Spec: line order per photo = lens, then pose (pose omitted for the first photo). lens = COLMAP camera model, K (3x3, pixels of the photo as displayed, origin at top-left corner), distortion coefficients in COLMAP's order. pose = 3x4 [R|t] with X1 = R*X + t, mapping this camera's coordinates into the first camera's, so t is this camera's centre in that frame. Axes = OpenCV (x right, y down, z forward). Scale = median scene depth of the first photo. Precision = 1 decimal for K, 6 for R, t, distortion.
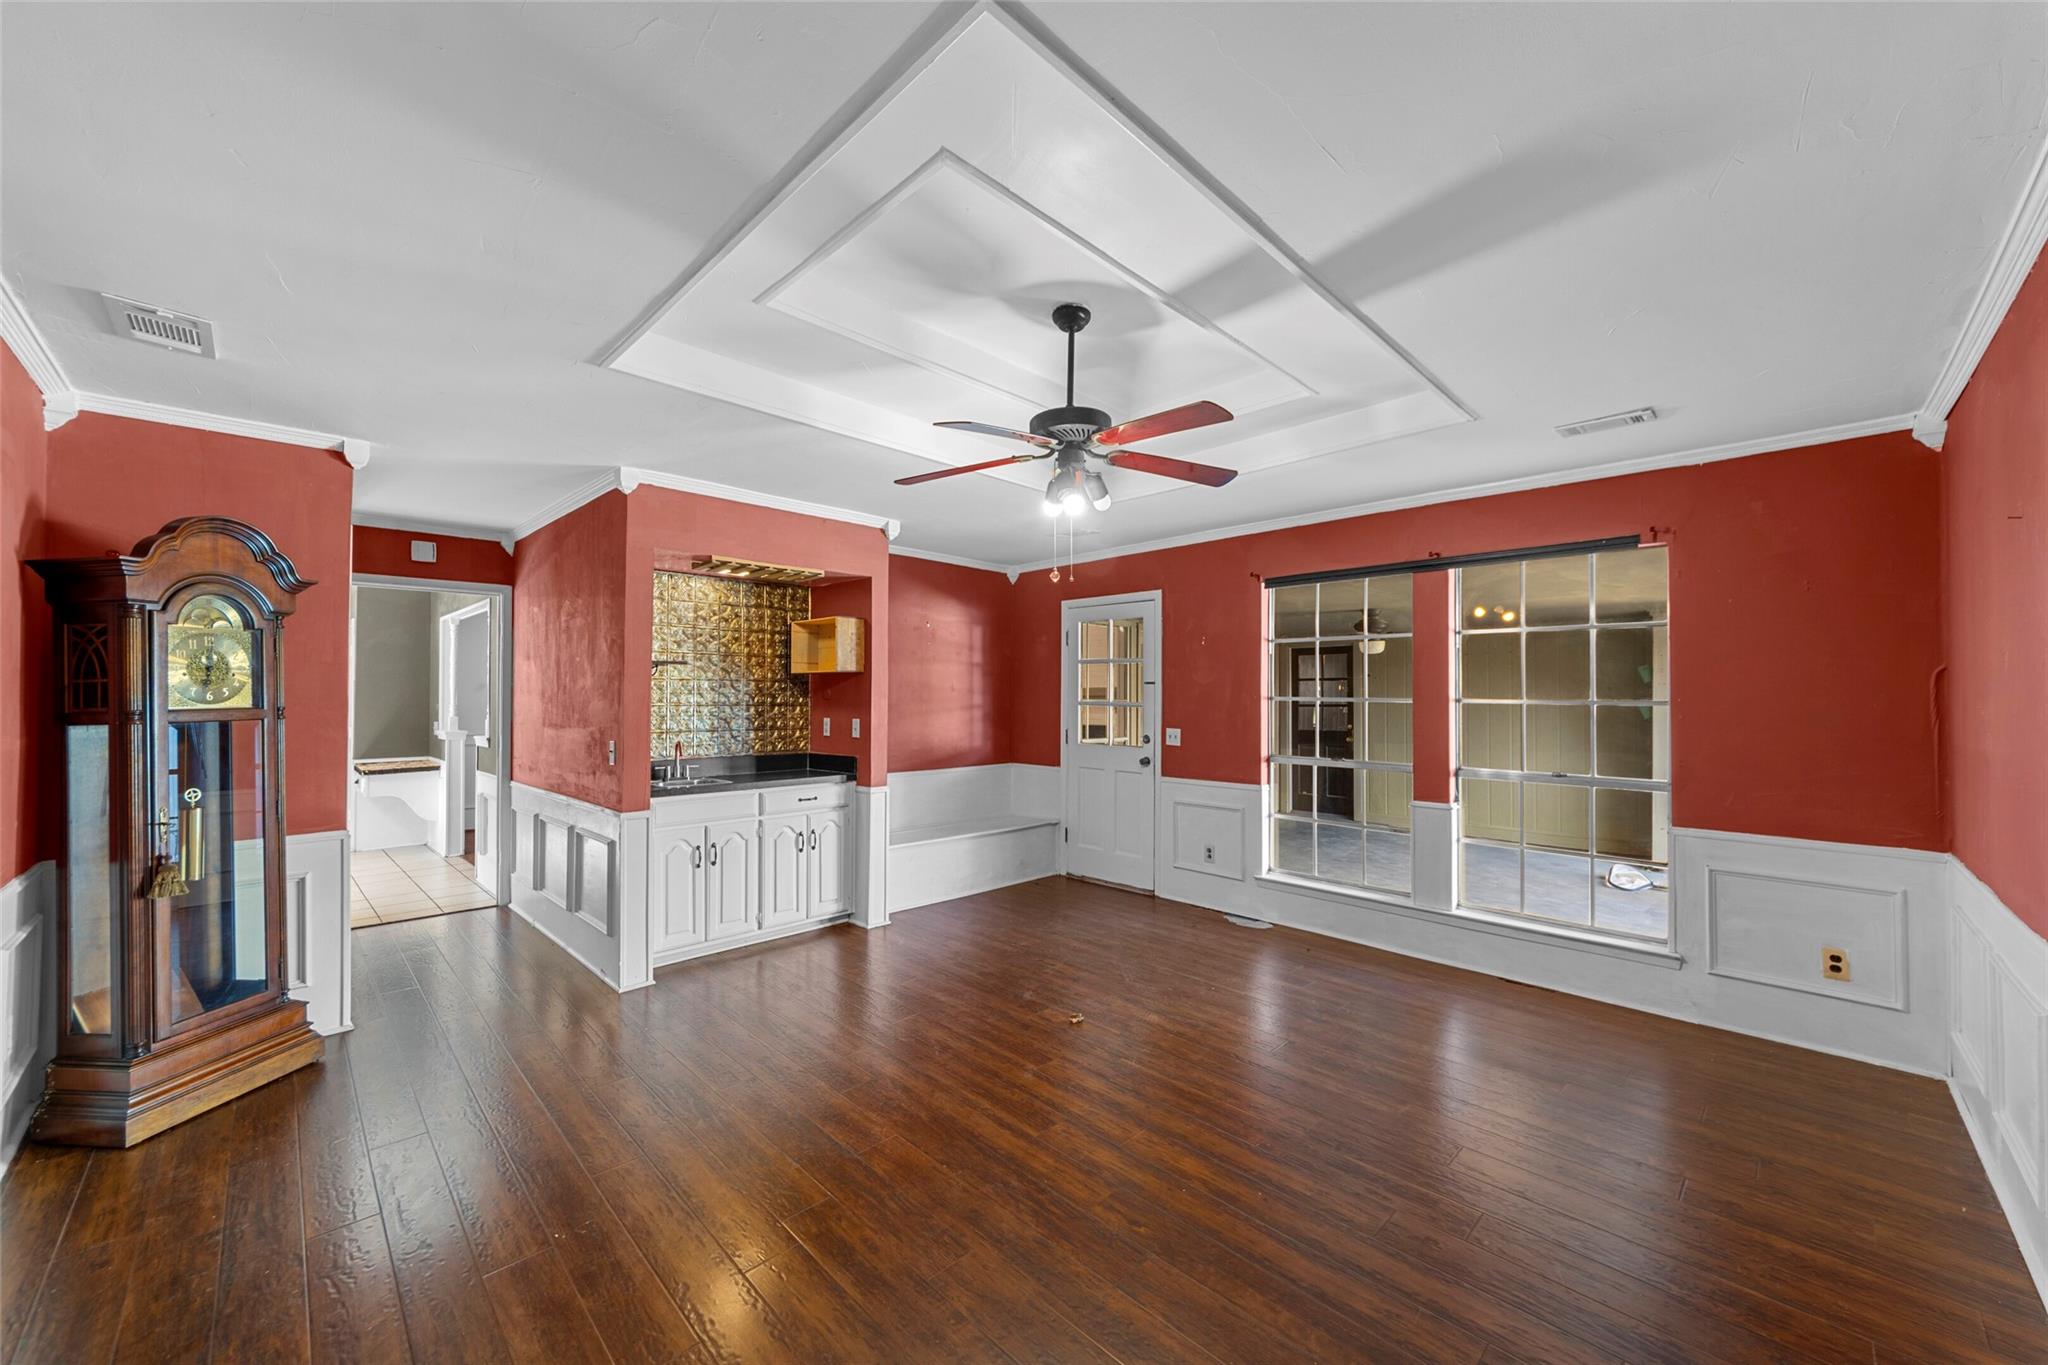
lens RADIAL K [[779.7, 0, 1030.1], [0, 779.7, 687.5], [0, 0, 1]] dist [0.011829, 0.000014]
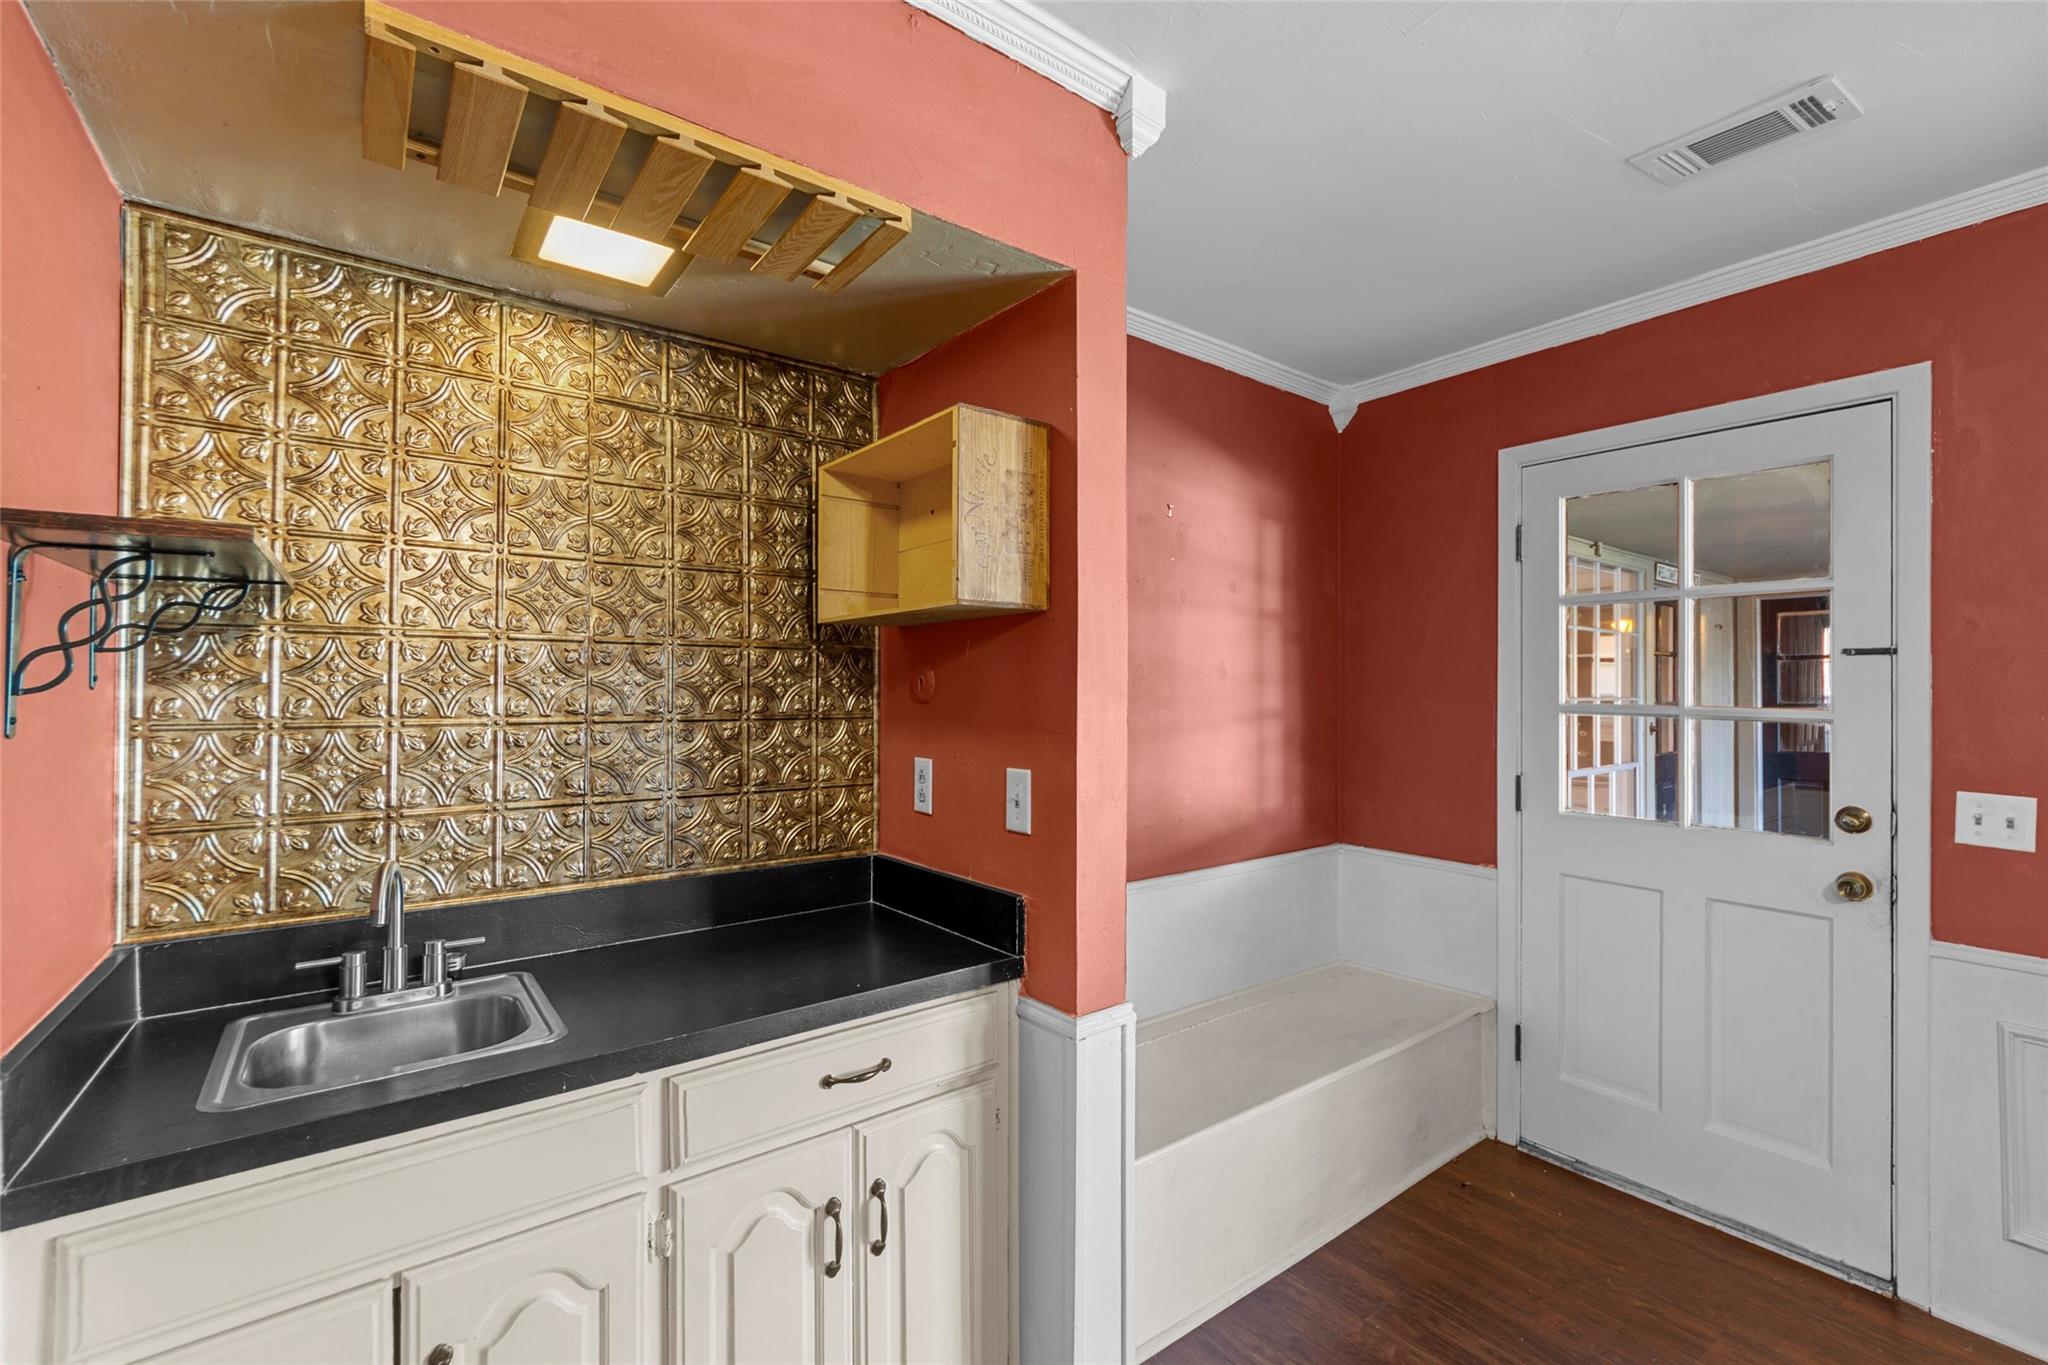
lens RADIAL K [[859.3, 0, 1024.0], [0, 859.3, 682.5], [0, 0, 1]] dist [-0.000591, -0.000006]
pose [[0.990452, -0.001387, -0.137849, -0.175444], [0.002294, 0.999977, 0.006422, 0.004902], [0.137836, -0.006677, 0.990433, 0.673013]]
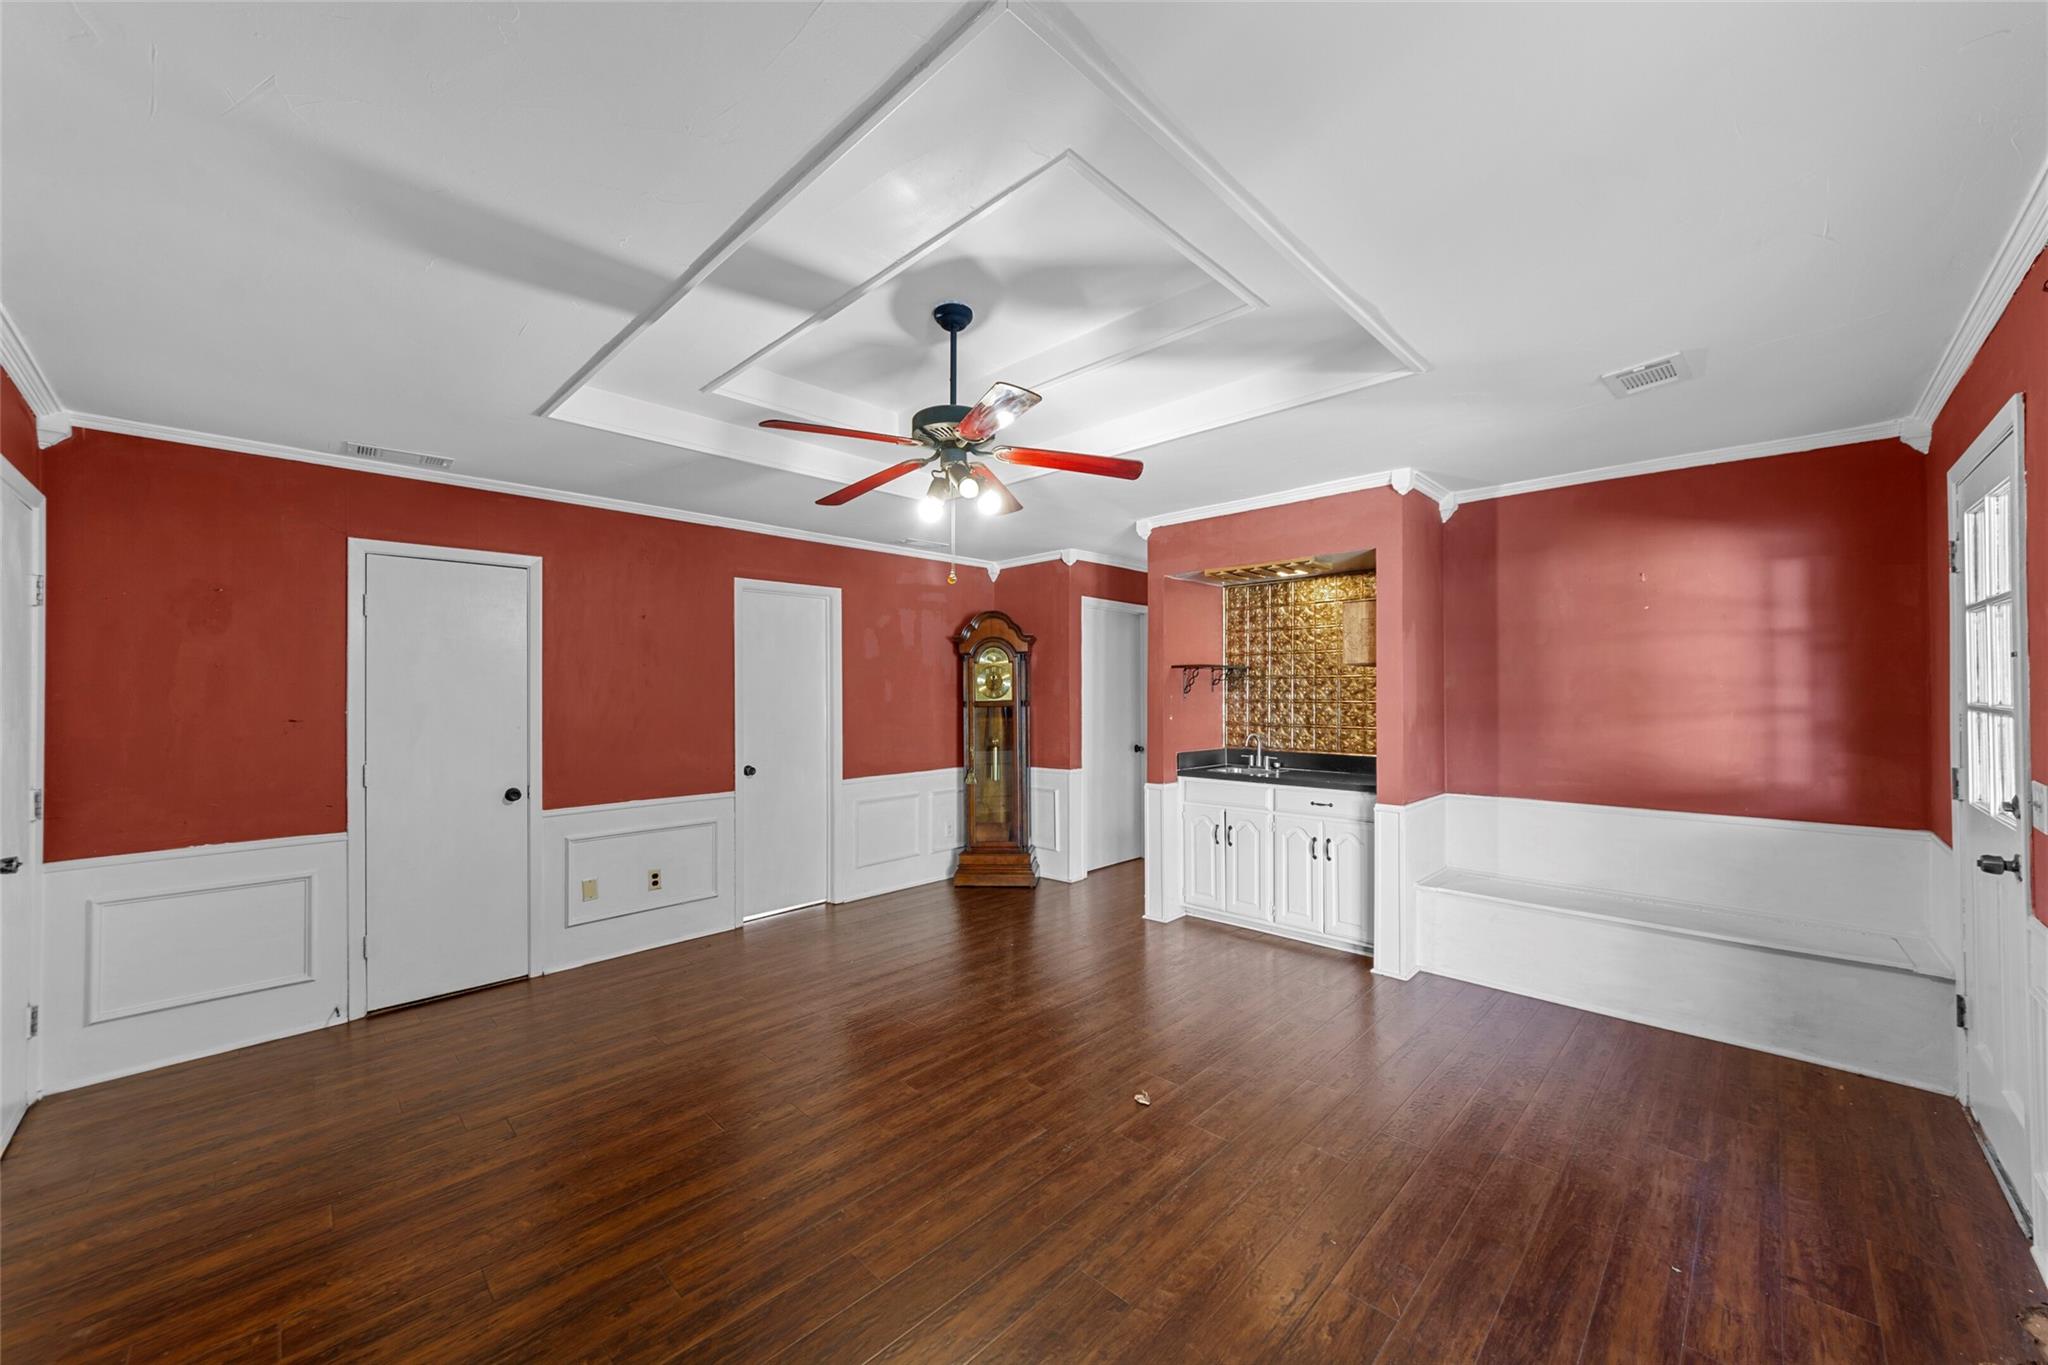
lens RADIAL K [[750.5, 0, 1029.5], [0, 750.5, 690.6], [0, 0, 1]] dist [0.007937, -0.000033]
pose [[0.022396, -0.005718, -0.999733, 0.567019], [0.016414, 0.999851, -0.005351, 0.006485], [0.999614, -0.016290, 0.022486, 0.597475]]
